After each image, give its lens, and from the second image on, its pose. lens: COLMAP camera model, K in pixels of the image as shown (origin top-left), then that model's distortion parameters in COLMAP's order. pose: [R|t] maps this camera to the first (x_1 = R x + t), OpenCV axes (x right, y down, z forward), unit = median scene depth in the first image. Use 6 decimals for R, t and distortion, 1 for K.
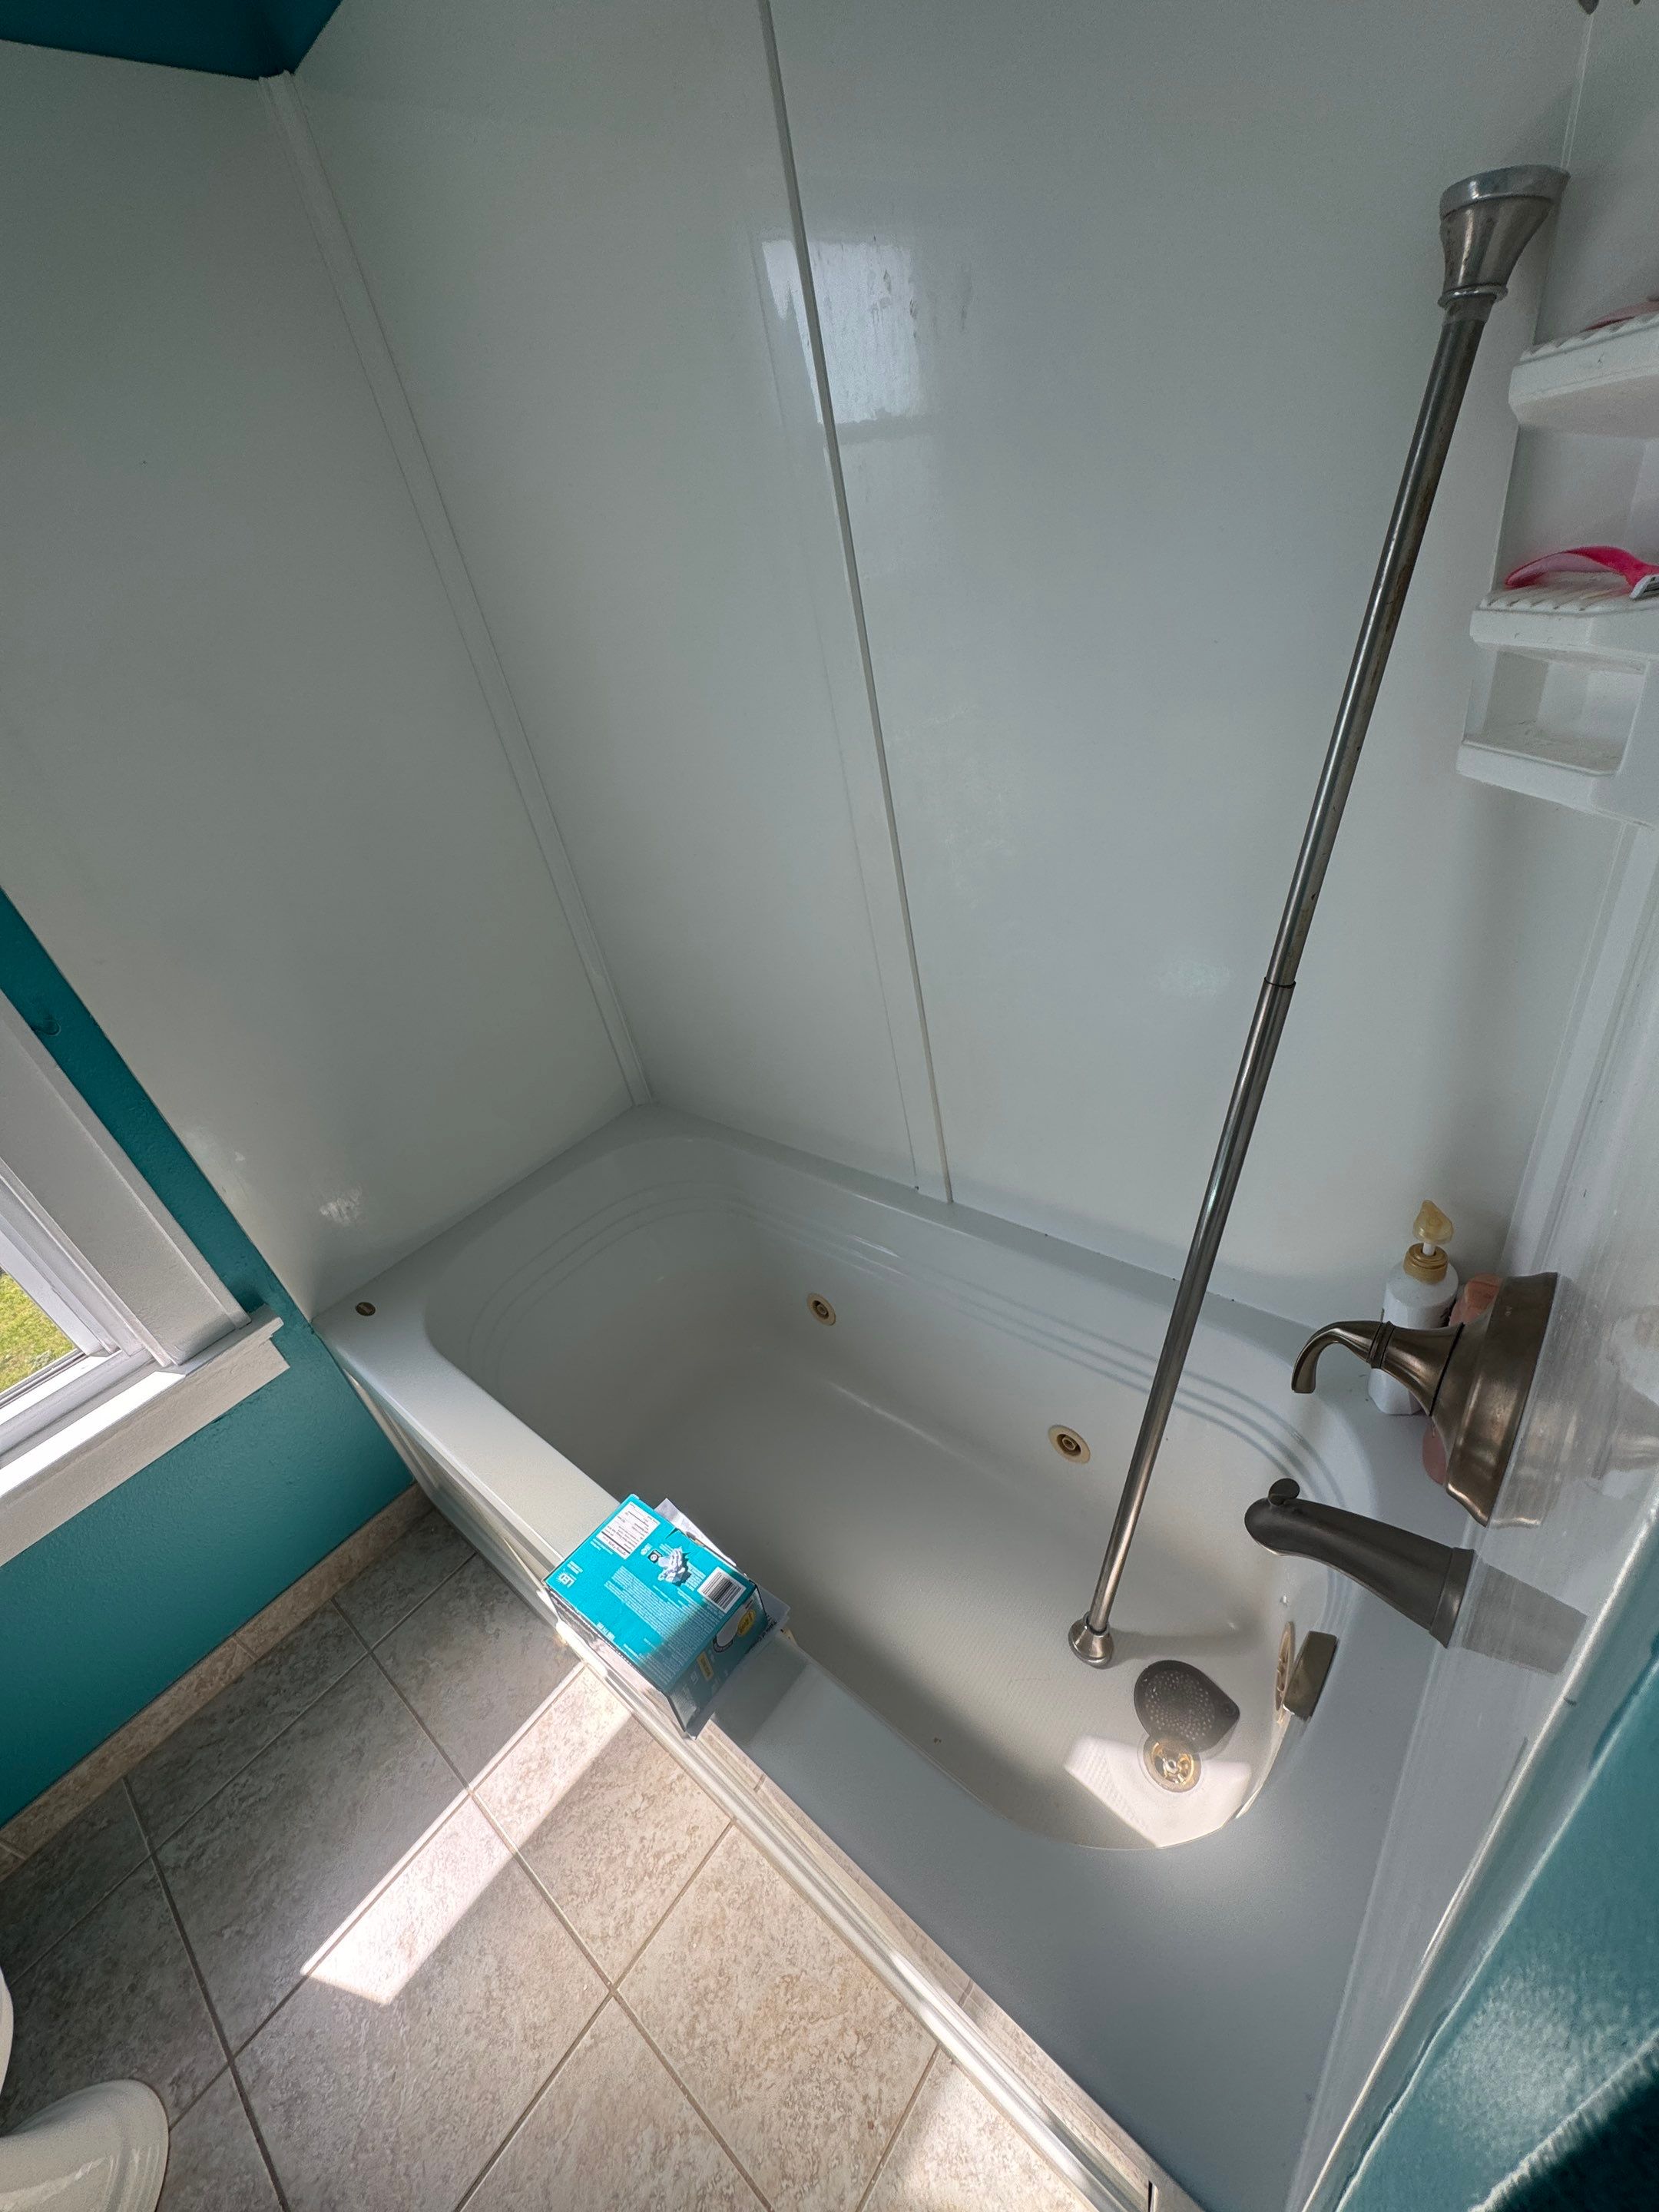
lens RADIAL K [[881.9, 0, 822.8], [0, 881.9, 1108.6], [0, 0, 1]] dist [0.000880, 0.000109]
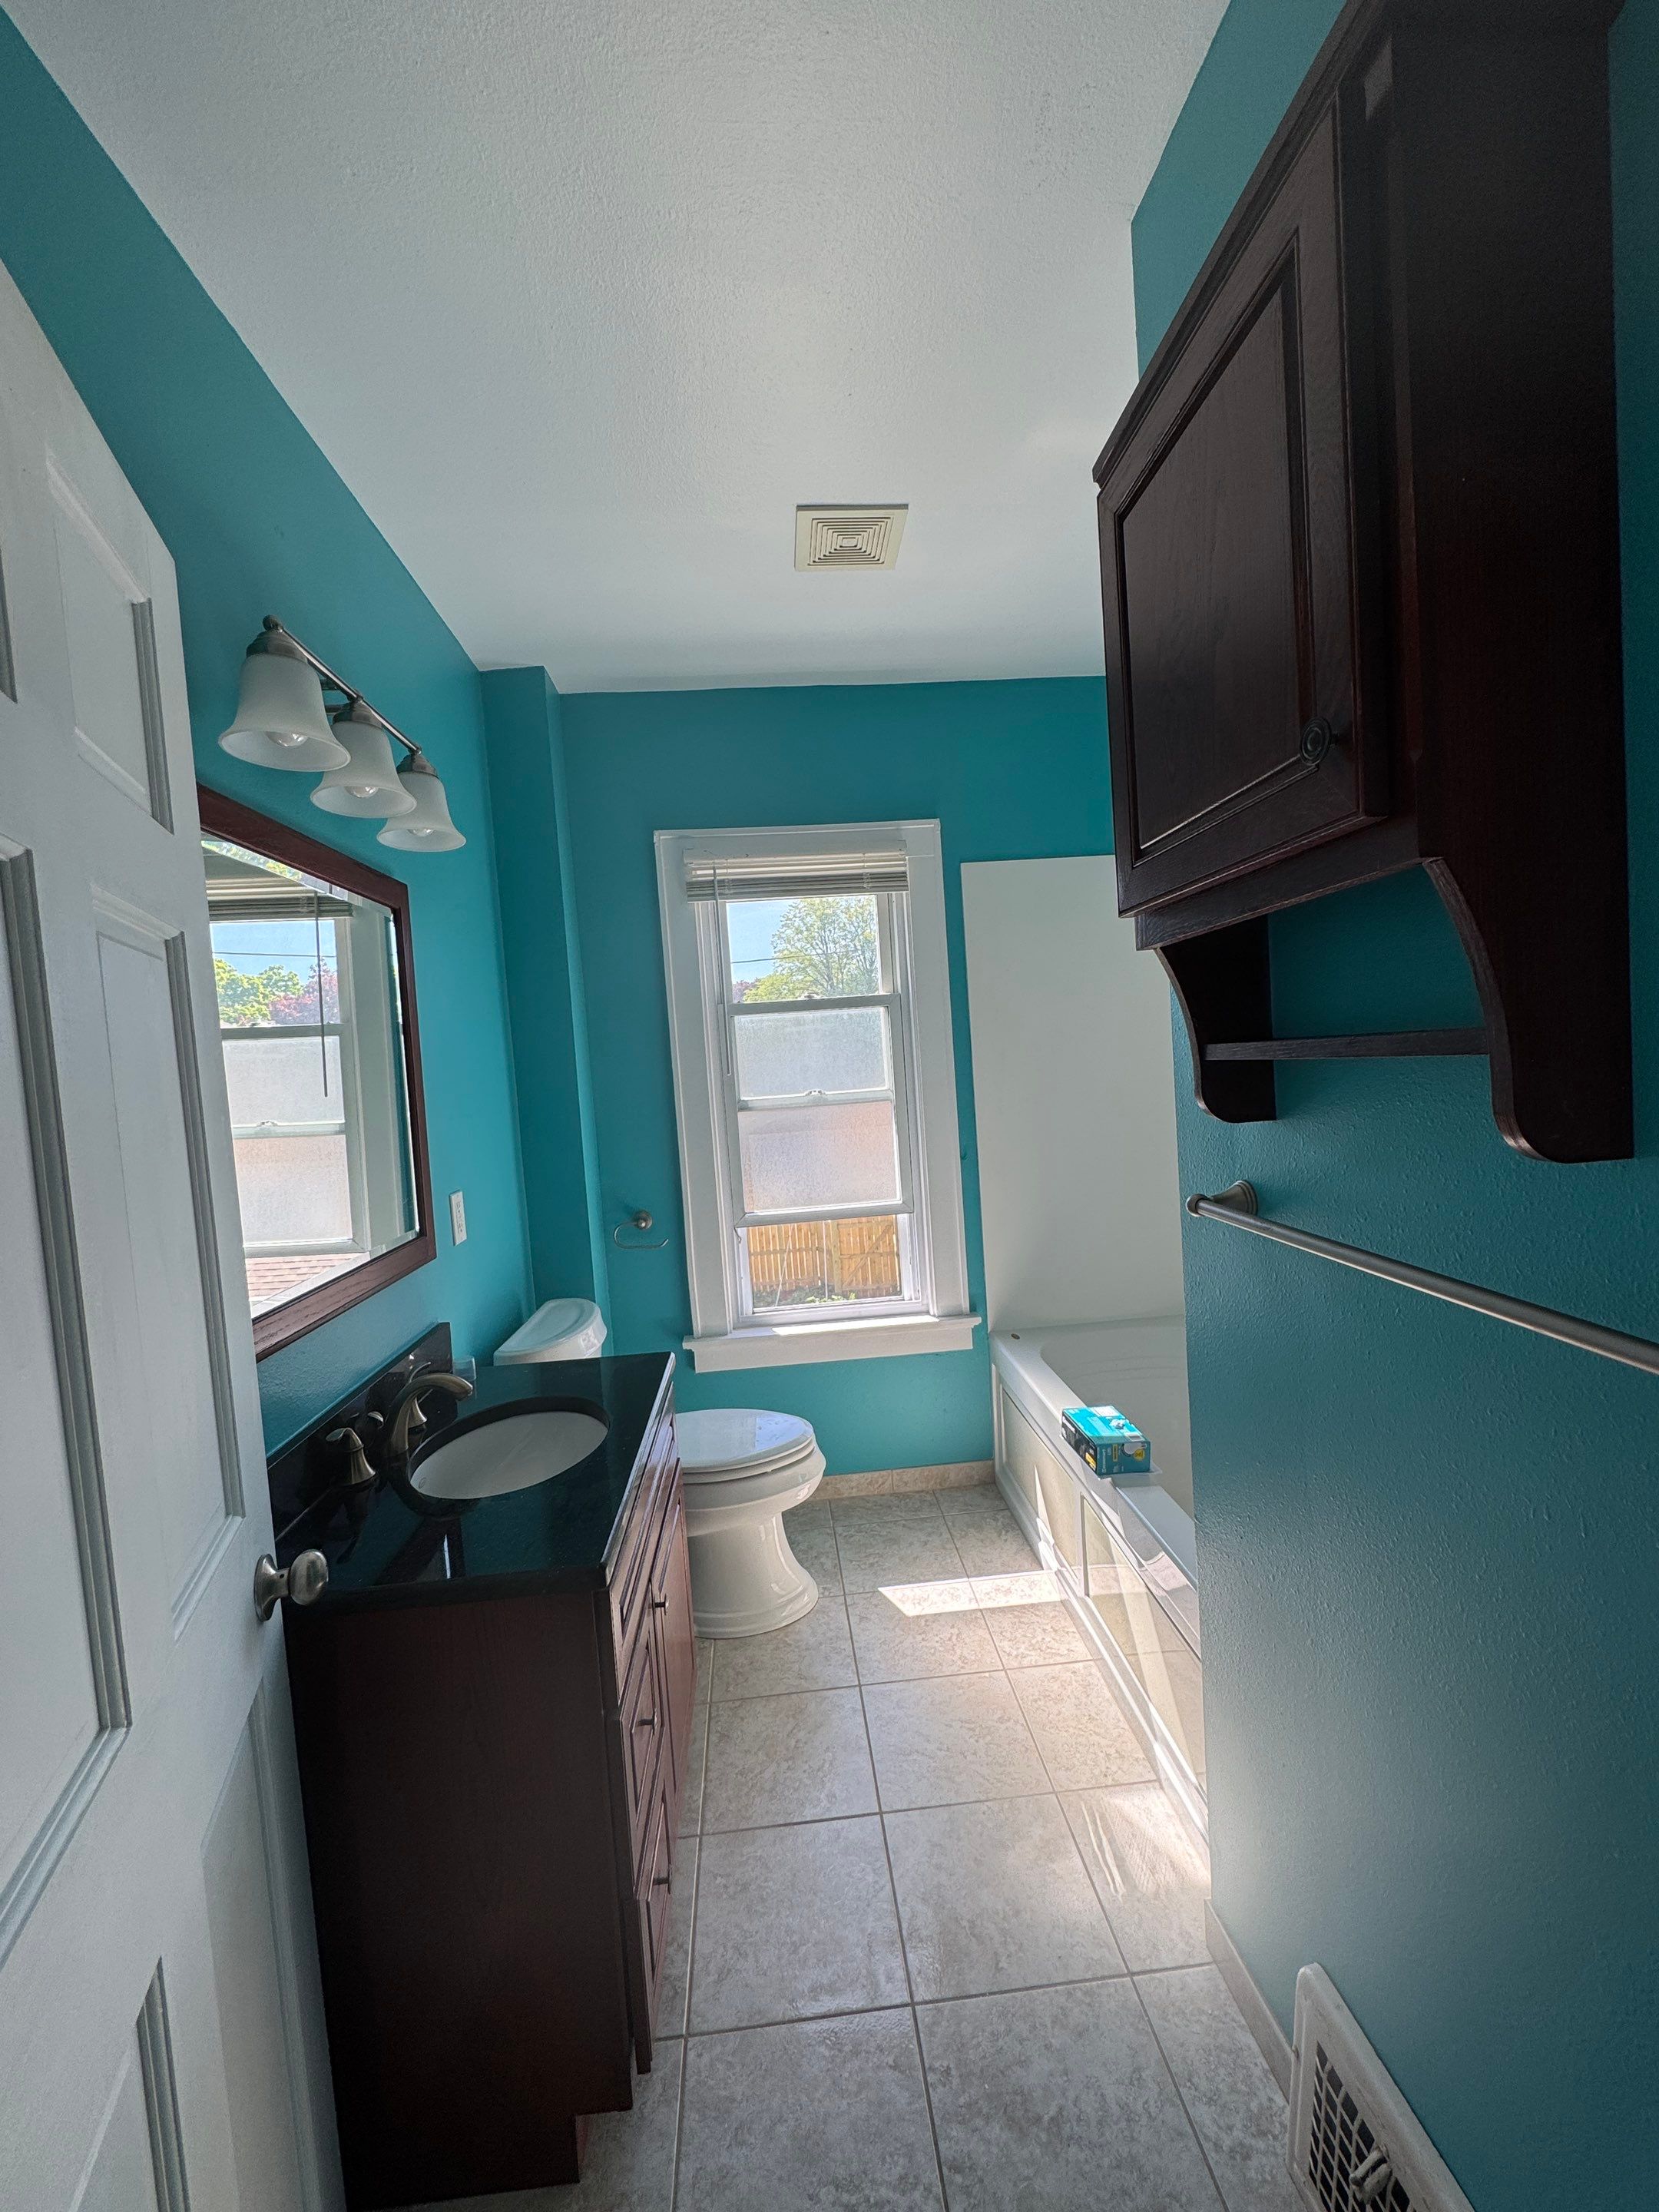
lens RADIAL K [[881.9, 0, 830.8], [0, 881.9, 1102.0], [0, 0, 1]] dist [0.000880, 0.000109]
pose [[0.705744, 0.183909, -0.684181, 0.463916], [-0.437081, 0.873057, -0.216177, 0.407854], [0.557571, 0.451608, 0.696538, -0.882294]]
